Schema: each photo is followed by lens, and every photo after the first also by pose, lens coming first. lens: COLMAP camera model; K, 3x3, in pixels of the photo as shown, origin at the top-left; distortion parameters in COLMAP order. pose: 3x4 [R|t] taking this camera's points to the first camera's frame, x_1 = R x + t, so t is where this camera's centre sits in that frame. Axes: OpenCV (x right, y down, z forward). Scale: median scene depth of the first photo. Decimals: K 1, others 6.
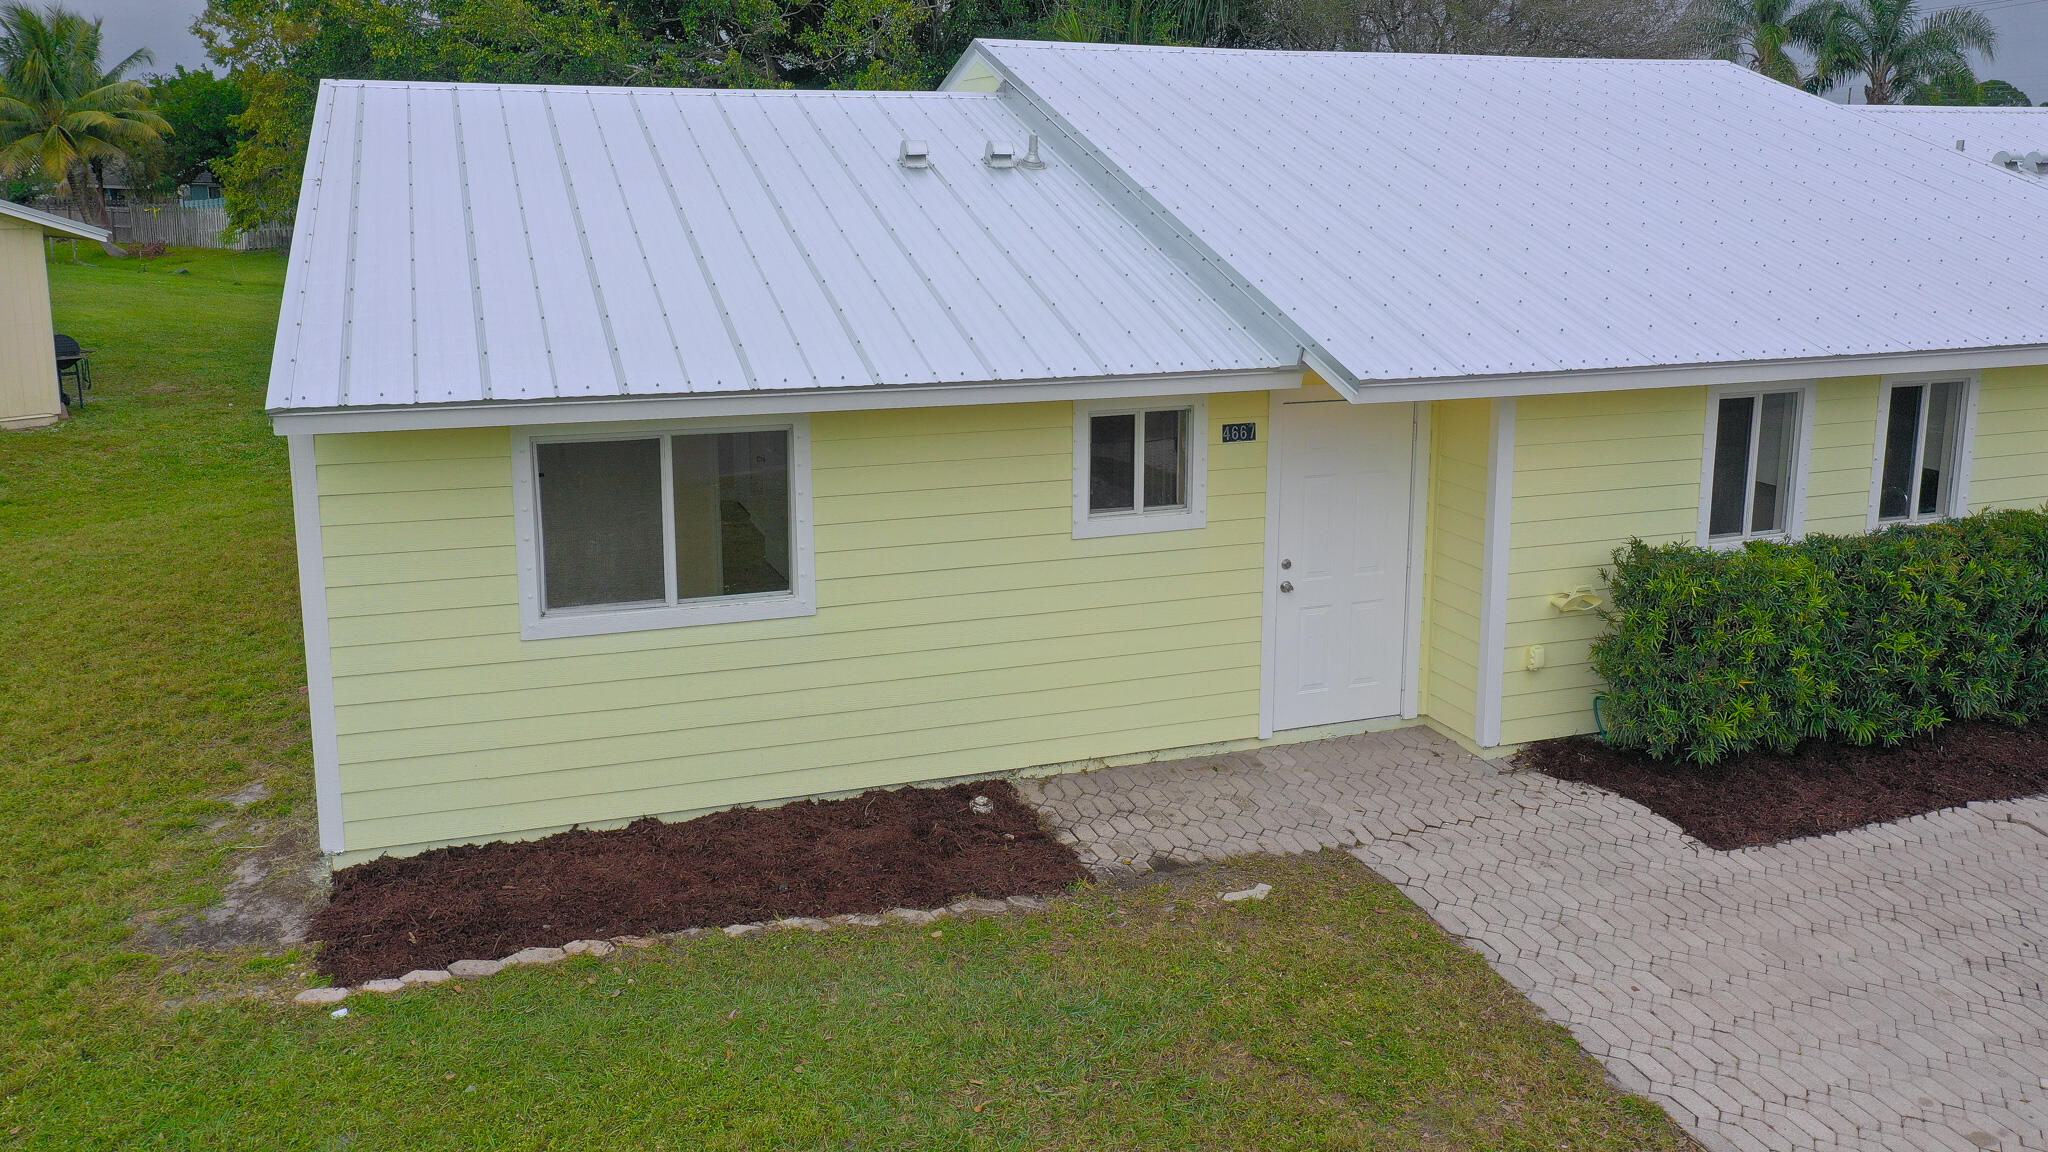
lens RADIAL K [[1582.8, 0, 1030.1], [0, 1582.8, 480.9], [0, 0, 1]] dist [-0.010348, -0.004742]
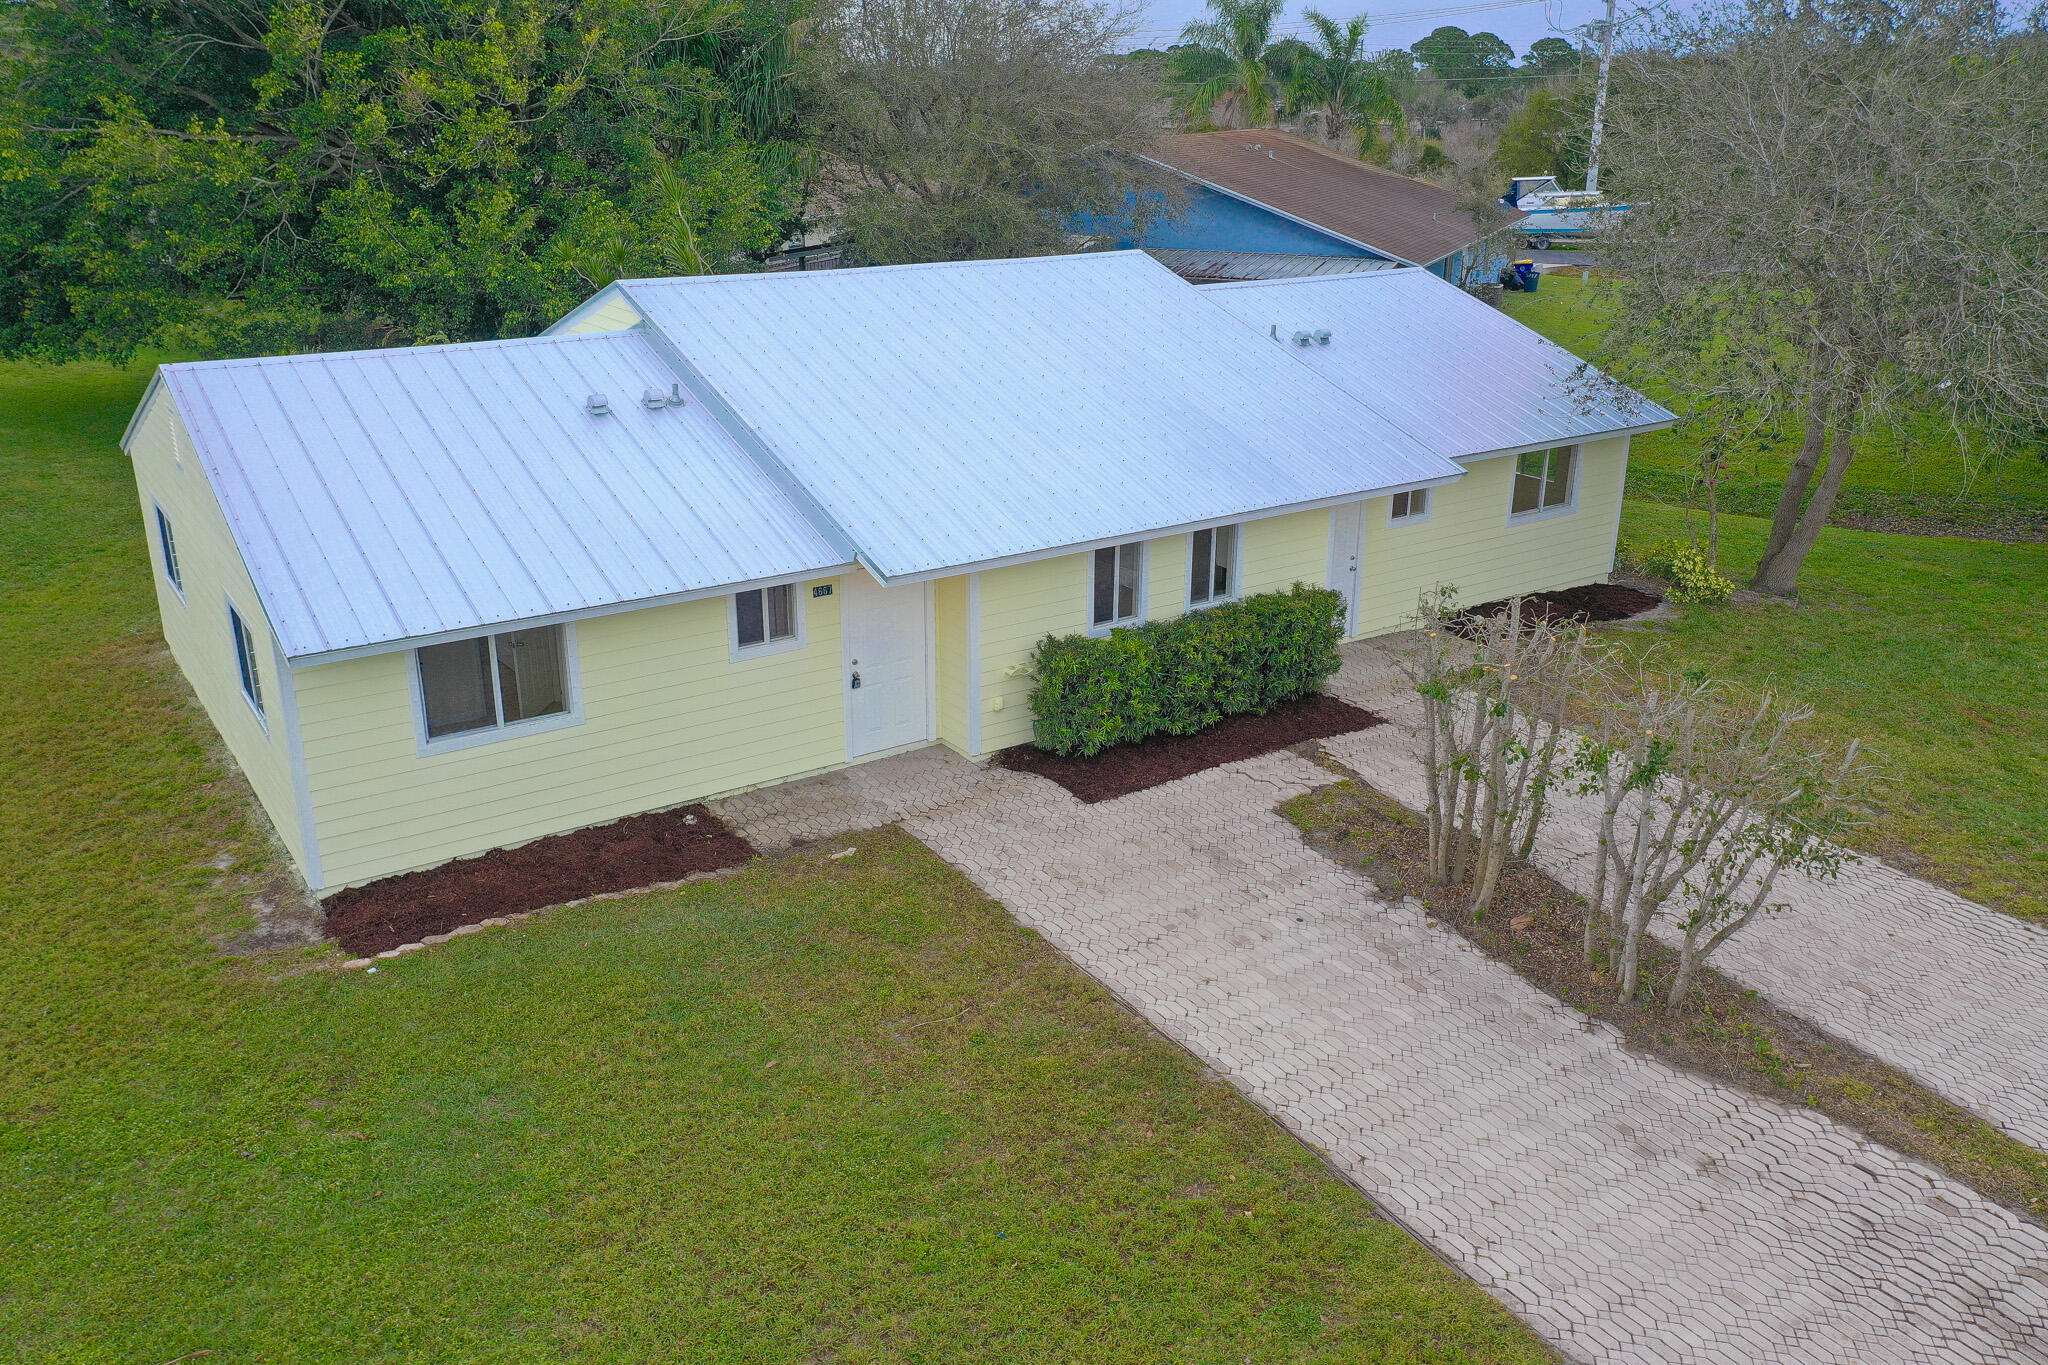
lens RADIAL K [[1607.5, 0, 1024.0], [0, 1607.5, 682.5], [0, 0, 1]] dist [-0.003814, -0.001988]
pose [[0.965610, -0.084101, 0.246018, -0.098335], [0.042476, 0.984553, 0.169855, -0.230445], [-0.256502, -0.153564, 0.954266, -0.766510]]
